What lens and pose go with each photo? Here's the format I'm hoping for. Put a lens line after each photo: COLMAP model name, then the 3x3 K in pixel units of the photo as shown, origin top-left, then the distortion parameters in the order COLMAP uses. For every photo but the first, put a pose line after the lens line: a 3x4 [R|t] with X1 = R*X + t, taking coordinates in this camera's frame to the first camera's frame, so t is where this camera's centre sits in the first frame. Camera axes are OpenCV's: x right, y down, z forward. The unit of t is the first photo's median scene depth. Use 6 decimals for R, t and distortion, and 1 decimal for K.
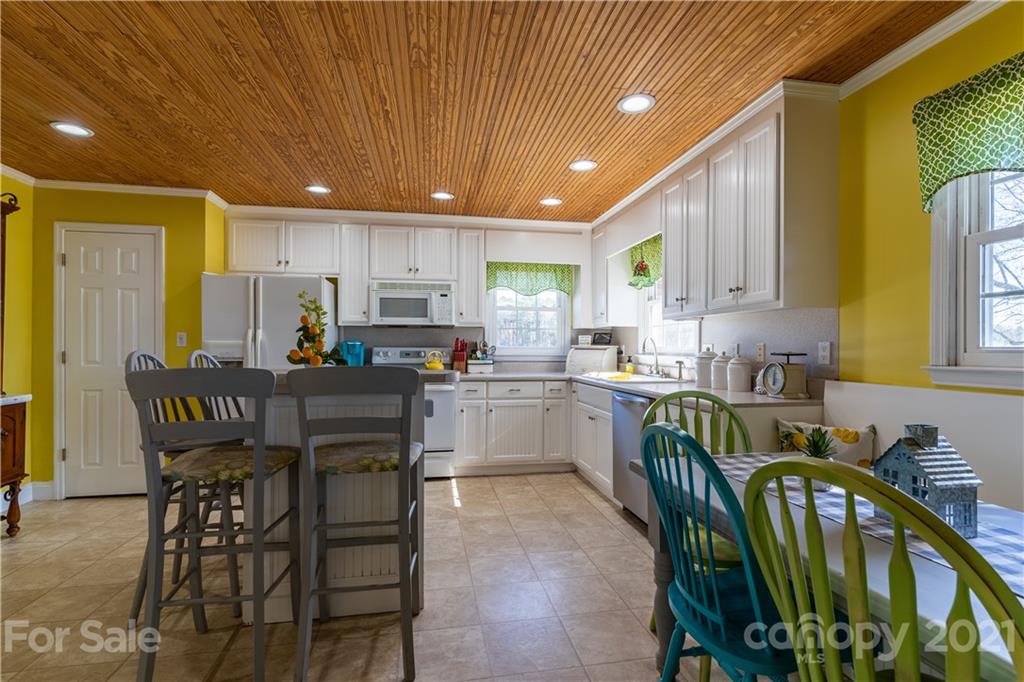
lens RADIAL K [[495.7, 0, 518.1], [0, 495.7, 344.8], [0, 0, 1]] dist [0.000608, 0.000154]
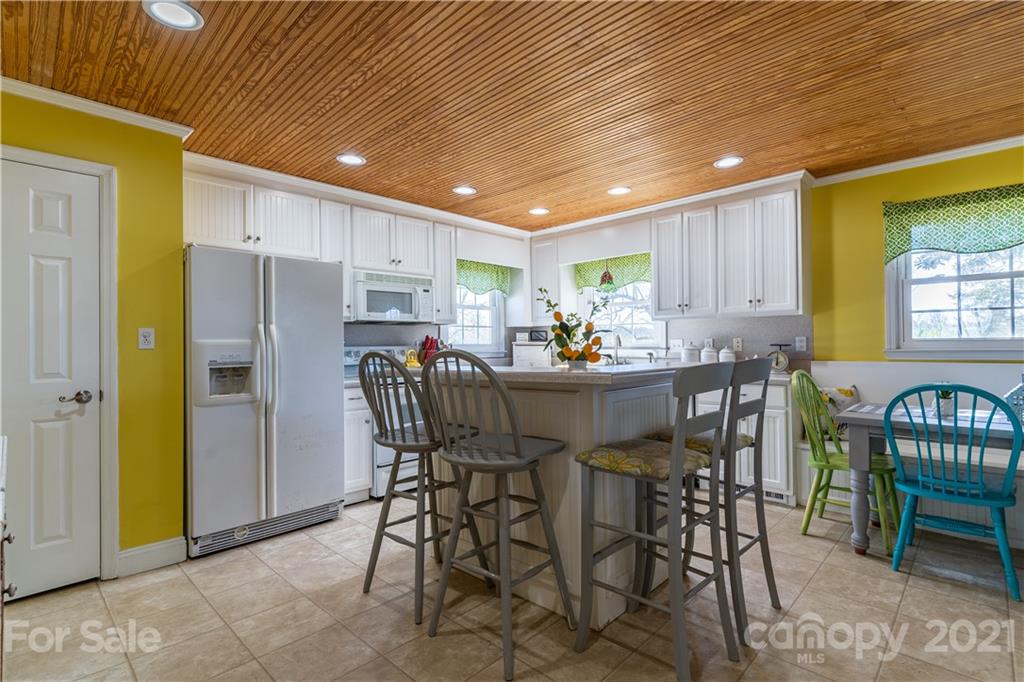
lens RADIAL K [[488.1, 0, 512.0], [0, 488.1, 341.0], [0, 0, 1]] dist [0.002150, 0.000406]
pose [[0.818369, -0.008031, 0.574637, -0.658611], [0.010699, 0.999942, -0.001262, -0.000328], [-0.574593, 0.007180, 0.818408, 0.163249]]
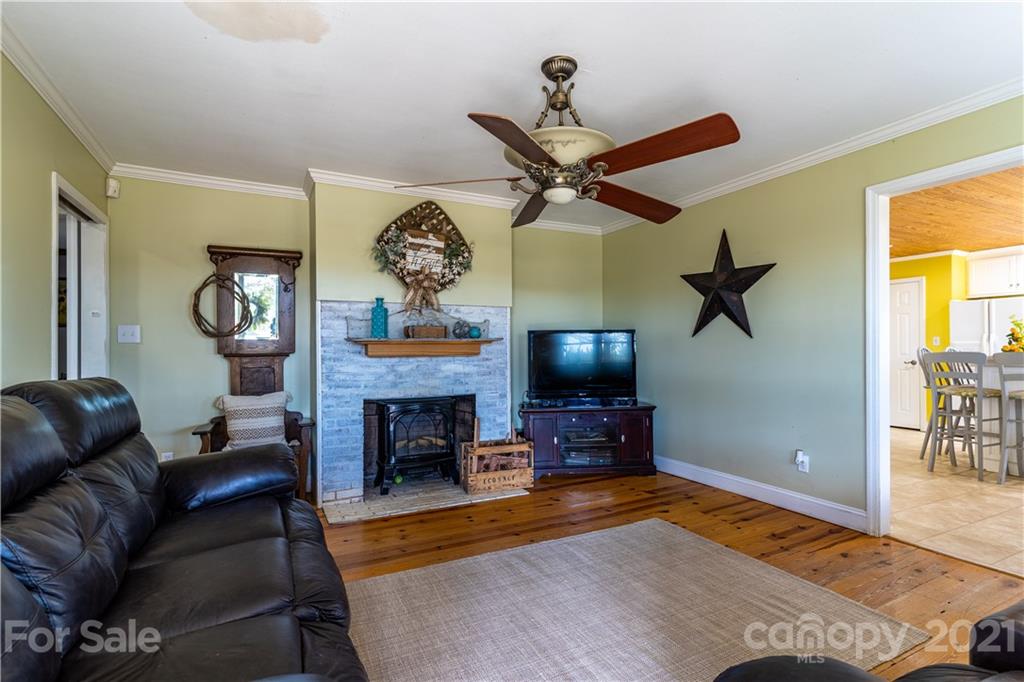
lens RADIAL K [[495.7, 0, 518.1], [0, 495.7, 344.8], [0, 0, 1]] dist [0.000608, 0.000154]
pose [[0.288887, -0.008667, -0.957324, 0.525299], [0.006280, 0.999955, -0.007157, 0.005131], [0.957343, -0.003945, 0.288928, -0.851294]]
